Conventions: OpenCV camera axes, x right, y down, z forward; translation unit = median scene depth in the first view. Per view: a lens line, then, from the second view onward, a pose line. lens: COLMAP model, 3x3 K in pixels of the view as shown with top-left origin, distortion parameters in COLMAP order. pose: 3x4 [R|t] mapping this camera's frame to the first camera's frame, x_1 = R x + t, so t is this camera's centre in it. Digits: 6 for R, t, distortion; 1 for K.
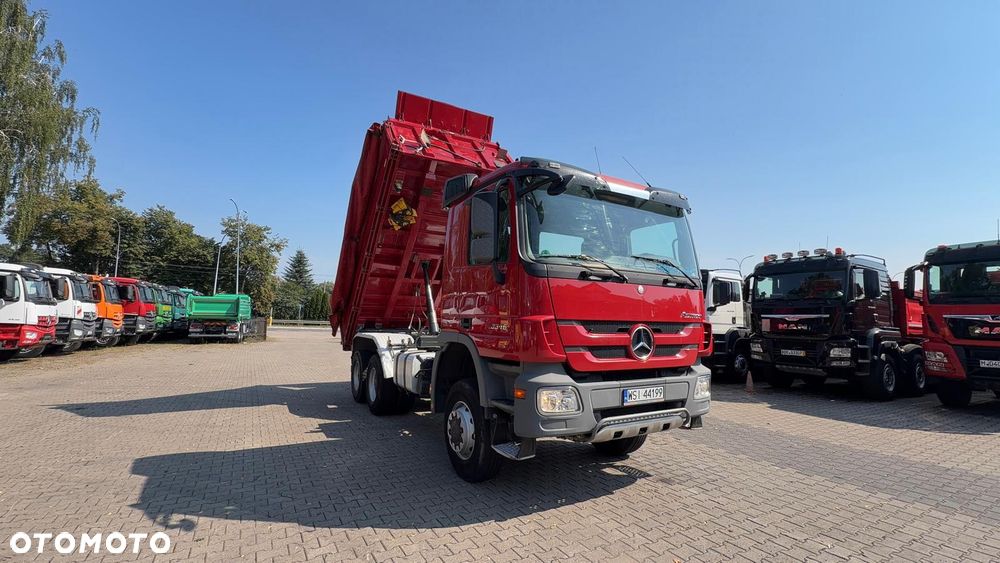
lens RADIAL K [[439.3, 0, 502.1], [0, 439.3, 277.4], [0, 0, 1]] dist [-0.009231, 0.000827]
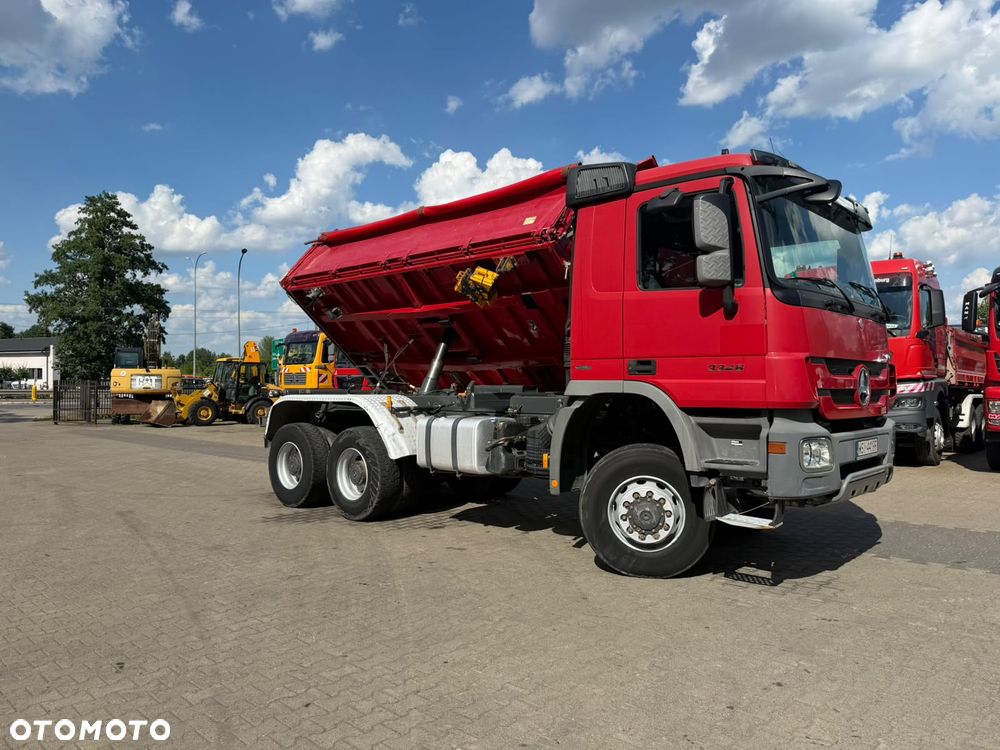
lens RADIAL K [[719.5, 0, 508.5], [0, 719.5, 360.1], [0, 0, 1]] dist [0.000664, -0.006100]
pose [[0.956488, -0.010074, 0.291598, -0.617170], [-0.010028, 0.997678, 0.067361, 0.010093], [-0.291599, -0.067354, 0.954166, -0.095219]]
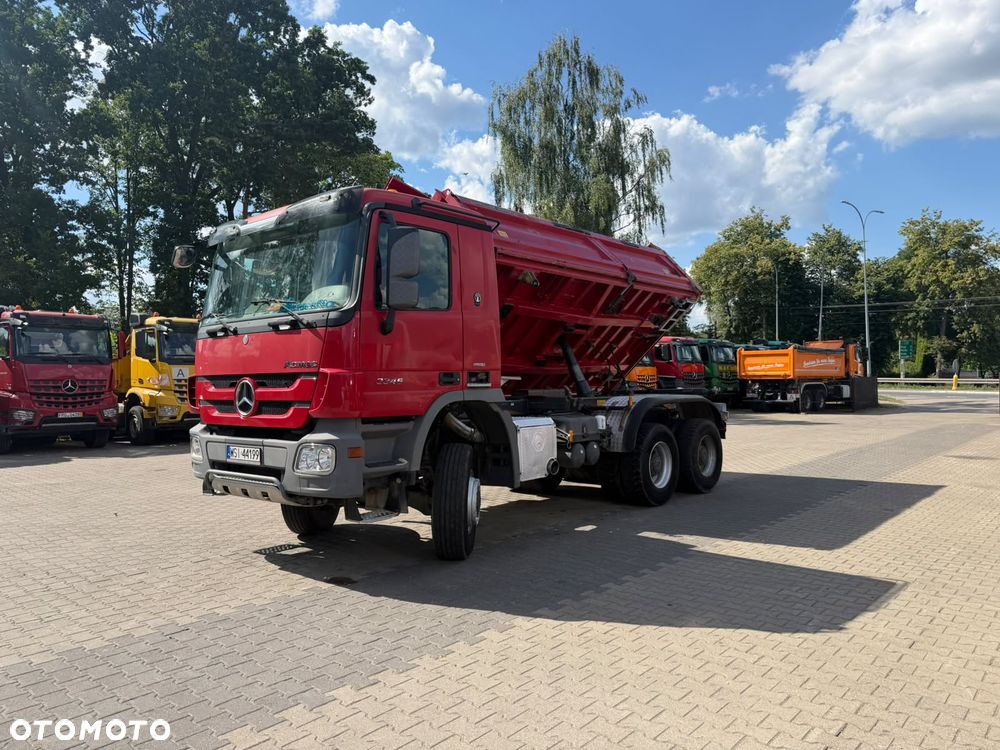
lens RADIAL K [[716.1, 0, 502.6], [0, 716.1, 365.7], [0, 0, 1]] dist [0.026485, -0.037660]
pose [[0.327791, -0.039627, -0.943919, 1.604601], [0.109448, 0.993986, -0.003721, 0.123127], [0.938389, -0.102091, 0.330157, 0.855737]]
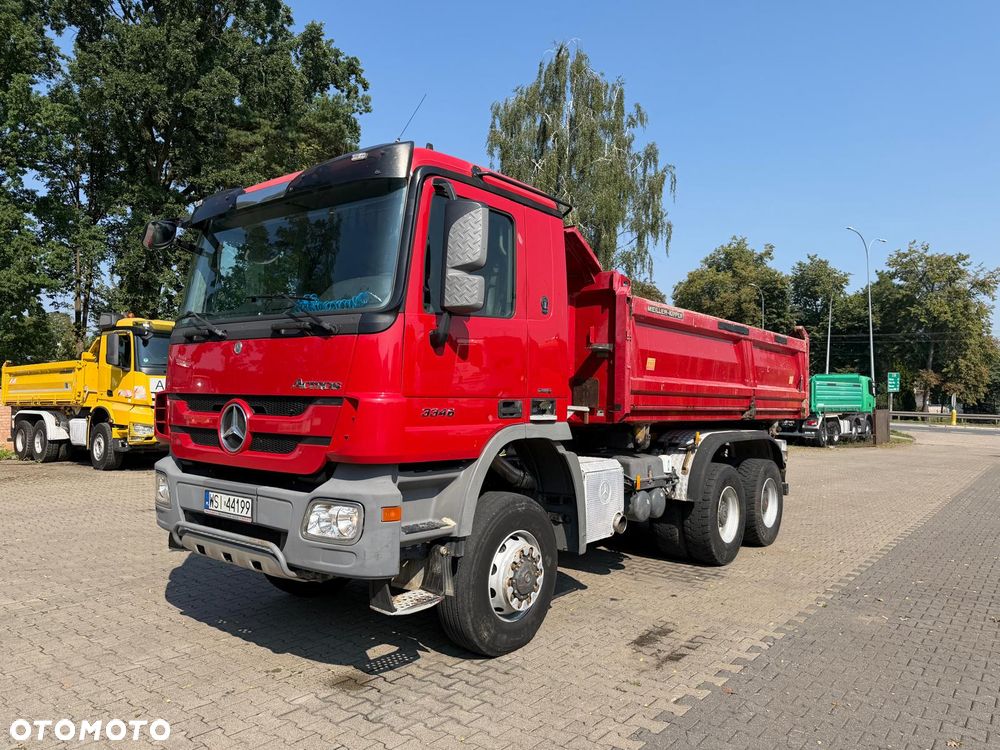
lens RADIAL K [[714.1, 0, 500.0], [0, 714.1, 375.0], [0, 0, 1]] dist [0.014121, -0.026382]
pose [[0.356332, -0.041563, -0.933435, 1.243245], [0.078099, 0.996839, -0.014573, 0.098621], [0.931090, -0.067708, 0.358451, 0.836824]]
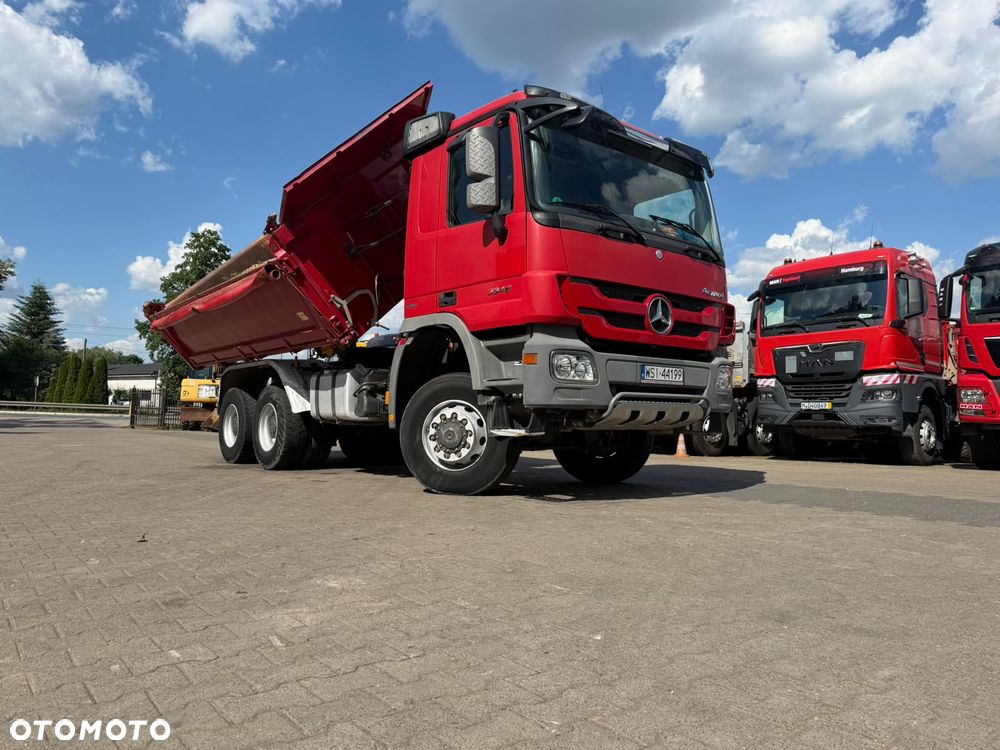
lens RADIAL K [[714.1, 0, 500.0], [0, 714.1, 375.0], [0, 0, 1]] dist [0.014121, -0.026382]
pose [[0.988066, -0.000888, 0.154026, -0.174705], [-0.006108, 0.998971, 0.044938, 0.172053], [-0.153907, -0.045342, 0.987044, -0.285798]]
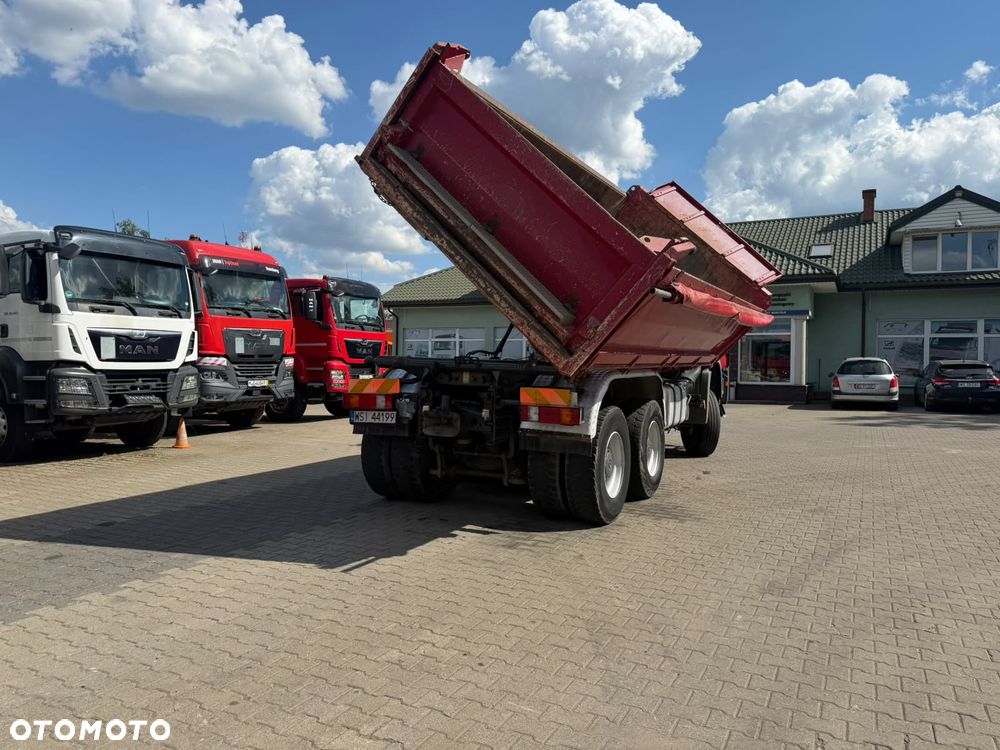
lens RADIAL K [[714.1, 0, 500.0], [0, 714.1, 375.0], [0, 0, 1]] dist [0.014121, -0.026382]
pose [[-0.535724, -0.039975, 0.843446, -1.881491], [-0.102110, 0.994615, -0.017716, 0.327159], [-0.838196, -0.095615, -0.536921, 3.255470]]
